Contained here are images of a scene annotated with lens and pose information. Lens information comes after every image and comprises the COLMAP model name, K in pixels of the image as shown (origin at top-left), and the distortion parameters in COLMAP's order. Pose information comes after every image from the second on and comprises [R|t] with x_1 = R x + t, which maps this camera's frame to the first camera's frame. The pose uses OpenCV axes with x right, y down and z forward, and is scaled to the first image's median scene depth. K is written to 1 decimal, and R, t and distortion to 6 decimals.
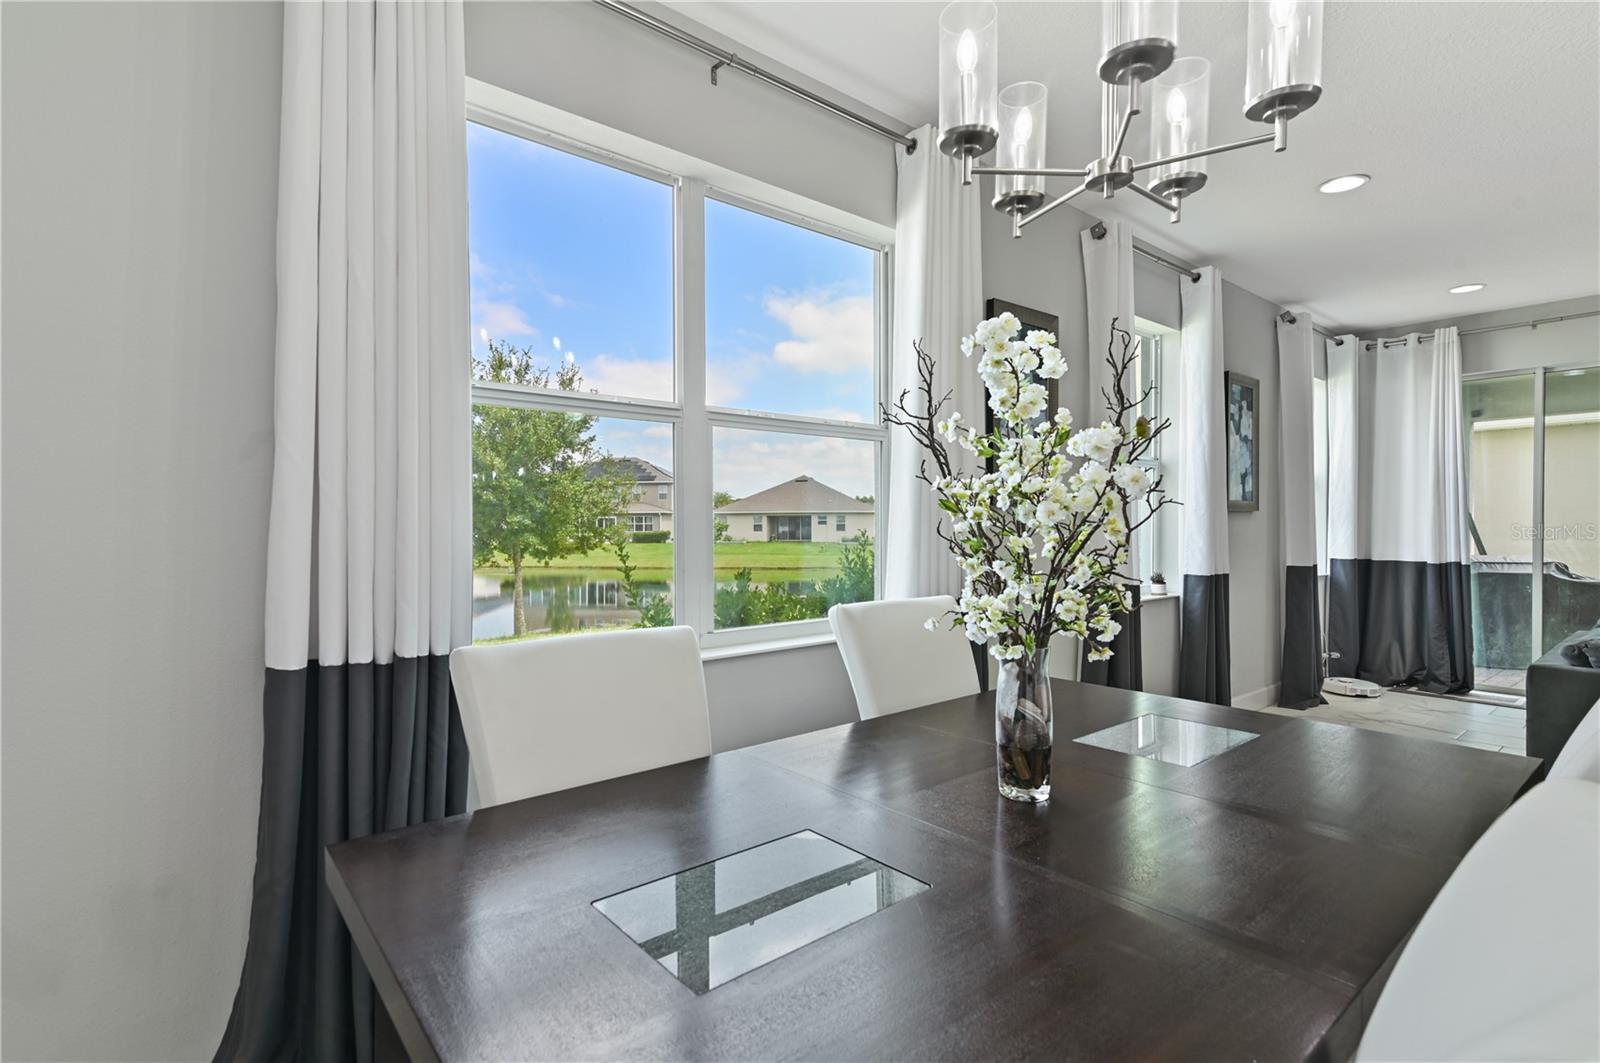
lens RADIAL K [[745.9, 0, 797.0], [0, 745.9, 531.9], [0, 0, 1]] dist [0.000942, -0.002361]
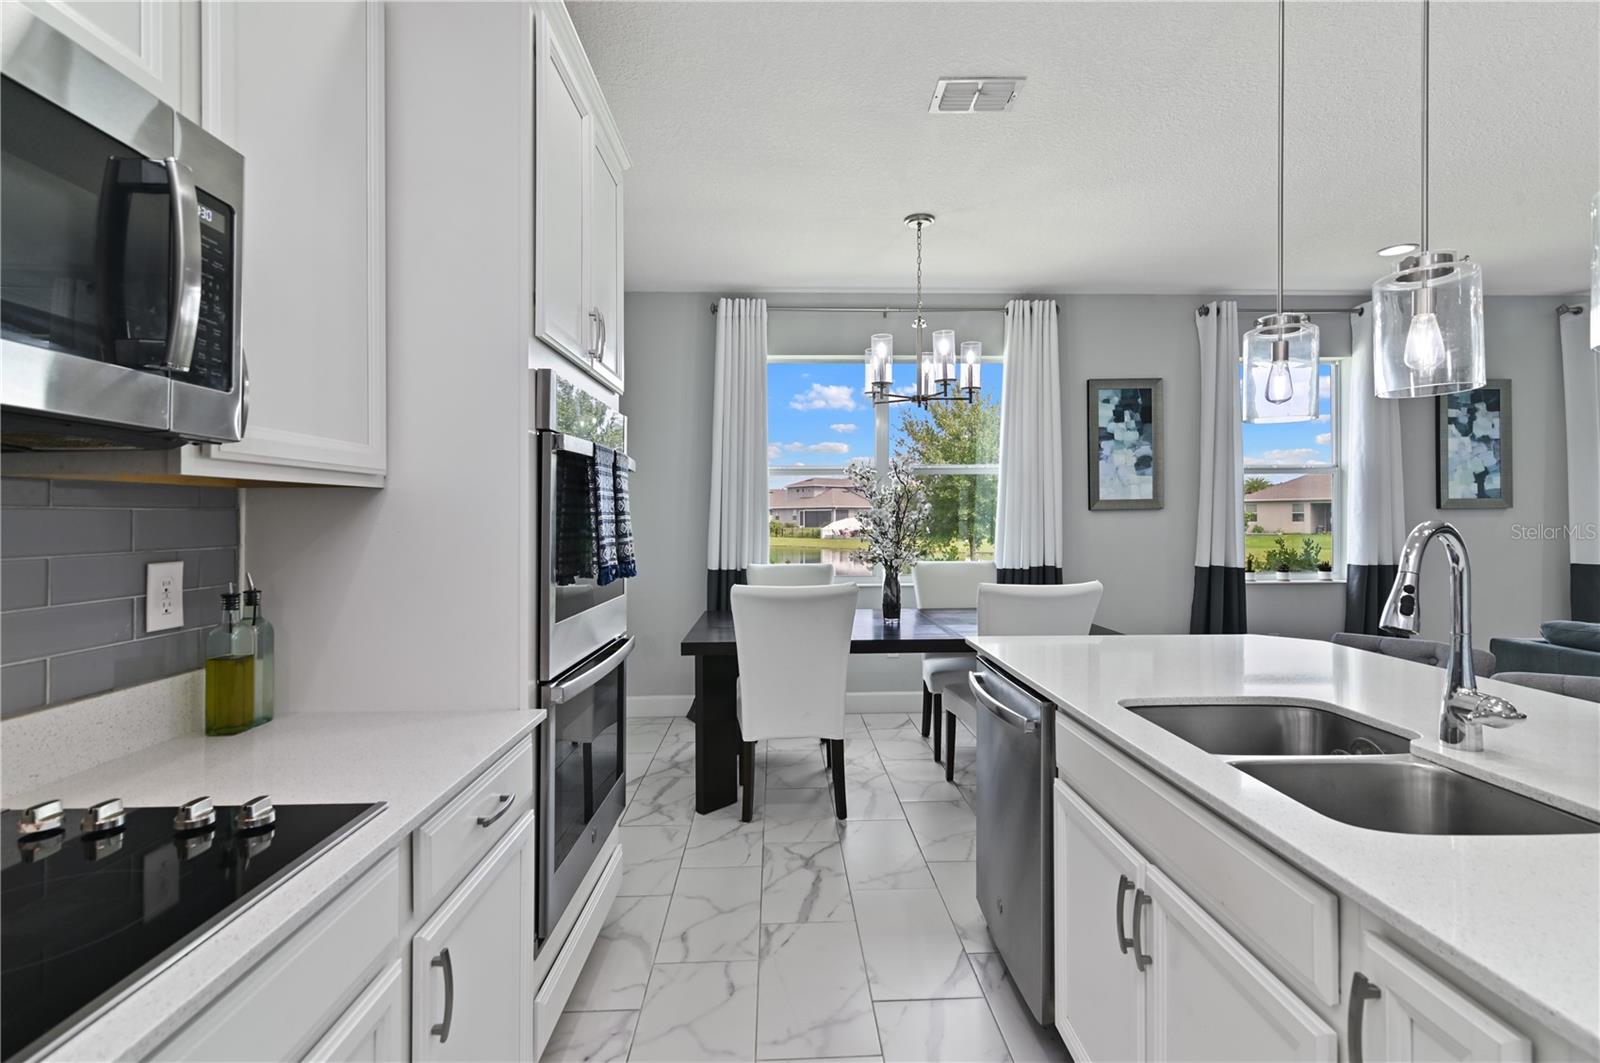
lens RADIAL K [[745.9, 0, 806.2], [0, 745.9, 517.7], [0, 0, 1]] dist [0.000942, -0.002361]
pose [[0.790373, -0.000964, -0.612626, 0.451904], [-0.002050, 0.999989, -0.004217, -0.008053], [0.612623, 0.004589, 0.790362, -0.367660]]
